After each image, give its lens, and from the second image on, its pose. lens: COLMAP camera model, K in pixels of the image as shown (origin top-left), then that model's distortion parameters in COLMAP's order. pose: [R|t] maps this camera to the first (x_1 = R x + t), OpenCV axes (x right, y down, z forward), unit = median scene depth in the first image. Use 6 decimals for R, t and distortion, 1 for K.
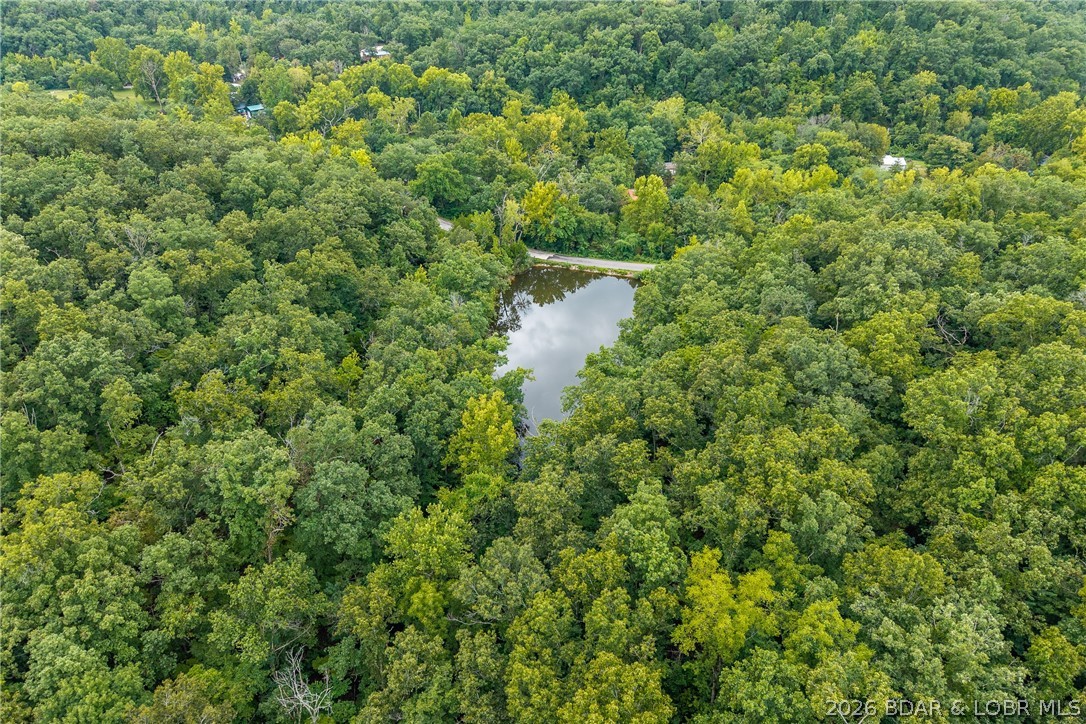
lens RADIAL K [[725.9, 0, 541.2], [0, 725.9, 360.6], [0, 0, 1]] dist [0.021715, -0.019314]
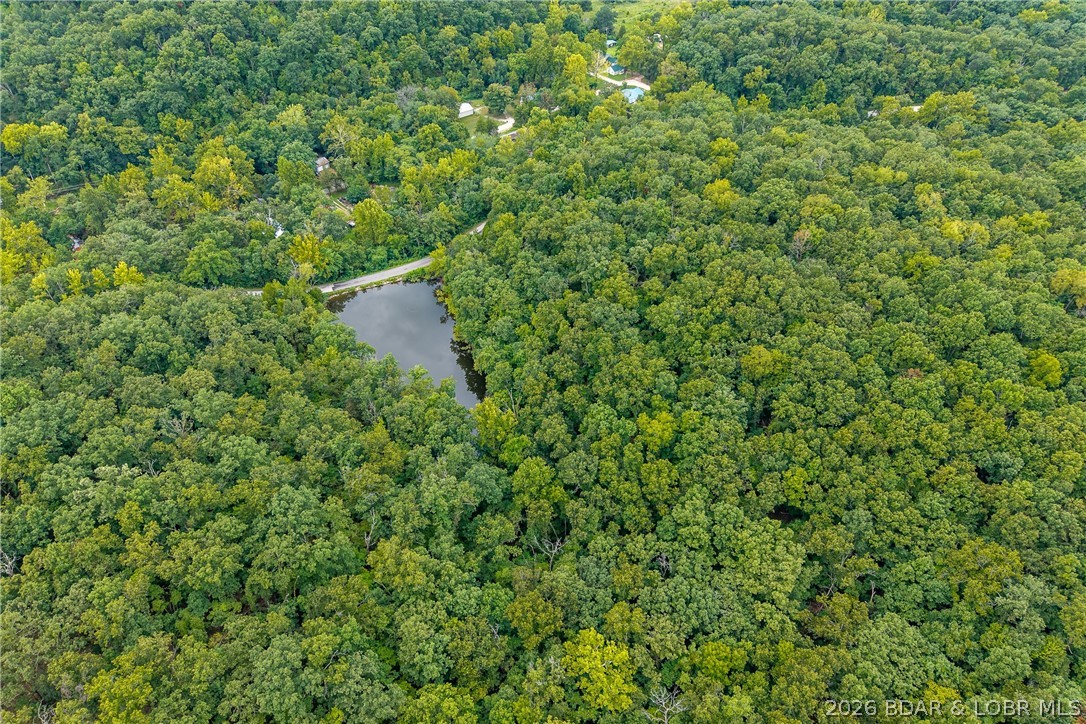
lens RADIAL K [[725.9, 0, 542.3], [0, 725.9, 364.3], [0, 0, 1]] dist [0.021715, -0.019314]
pose [[0.745259, -0.450285, 0.491765, -0.312215], [0.353684, 0.892182, 0.280926, -0.191380], [-0.565241, -0.035434, 0.824165, -0.233226]]
